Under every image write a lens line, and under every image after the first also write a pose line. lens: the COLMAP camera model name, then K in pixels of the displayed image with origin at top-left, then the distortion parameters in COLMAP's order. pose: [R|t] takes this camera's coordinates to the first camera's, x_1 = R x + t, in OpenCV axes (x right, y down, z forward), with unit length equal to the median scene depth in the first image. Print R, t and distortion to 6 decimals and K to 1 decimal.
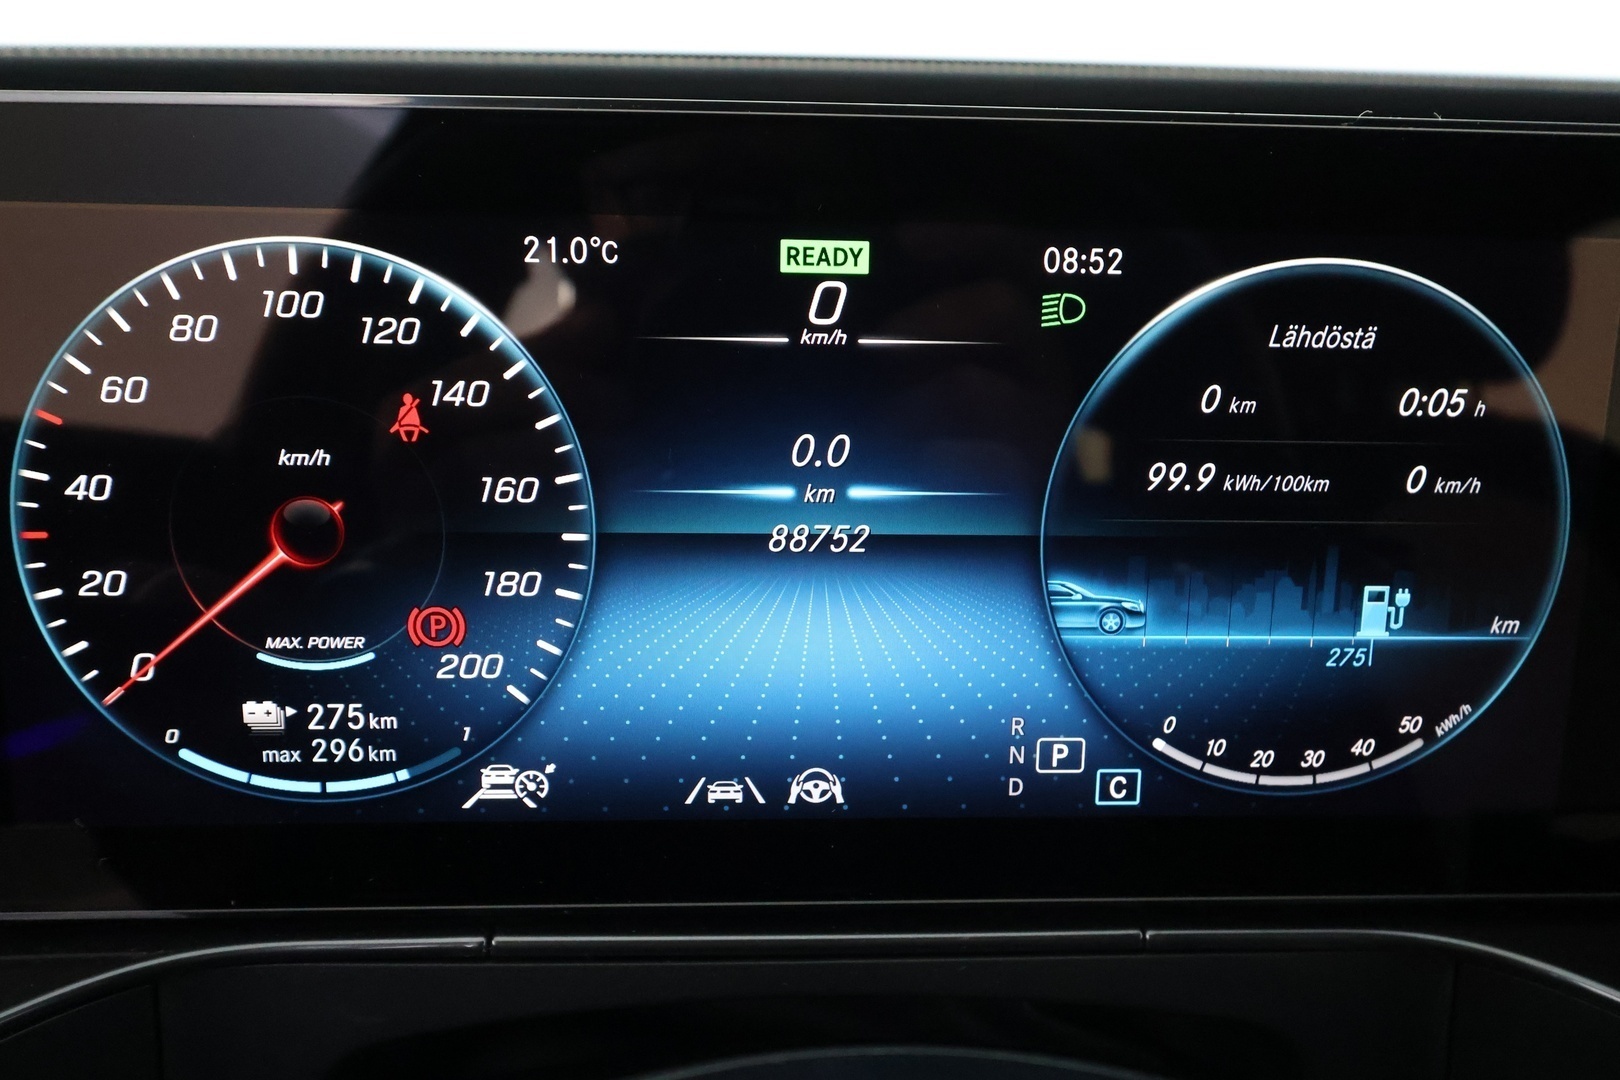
lens RADIAL K [[1132.1, 0, 809.0], [0, 1132.1, 541.0], [0, 0, 1]] dist [0.005292, -0.006968]
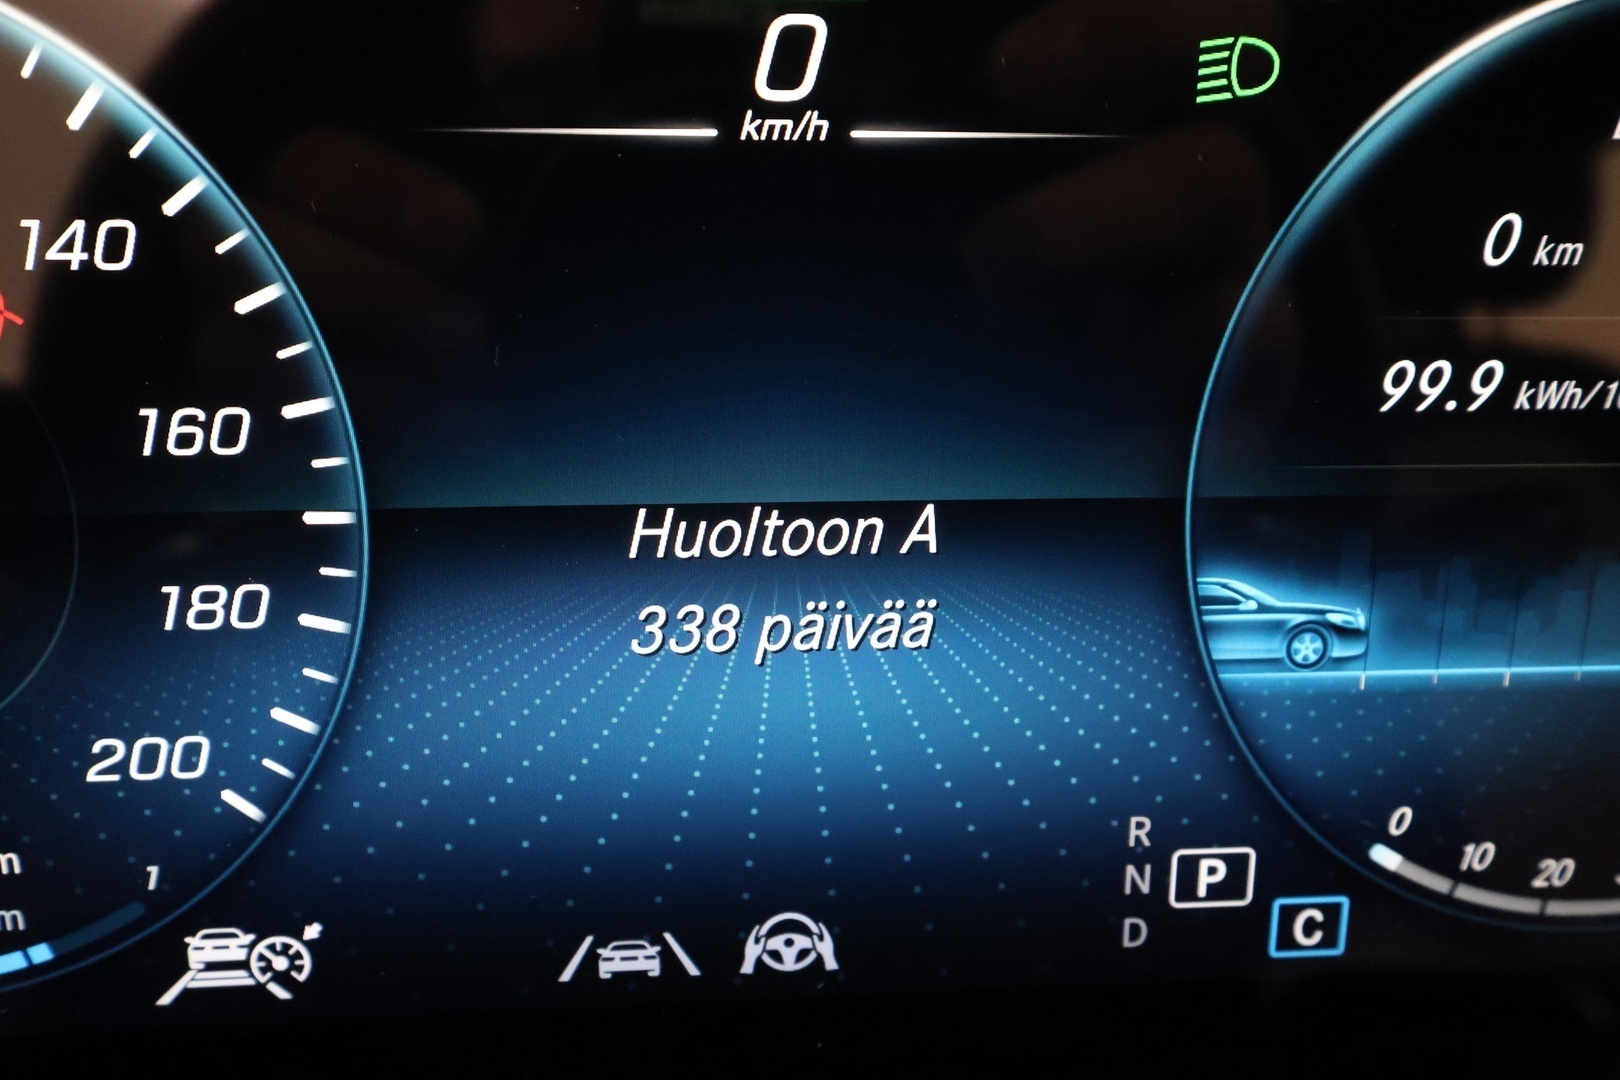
lens RADIAL K [[1132.1, 0, 841.3], [0, 1132.1, 533.8], [0, 0, 1]] dist [0.005292, -0.006968]
pose [[0.998203, -0.022231, 0.055639, 0.005609], [0.020363, 0.999217, 0.033924, -0.009155], [-0.056350, -0.032730, 0.997874, 0.448197]]
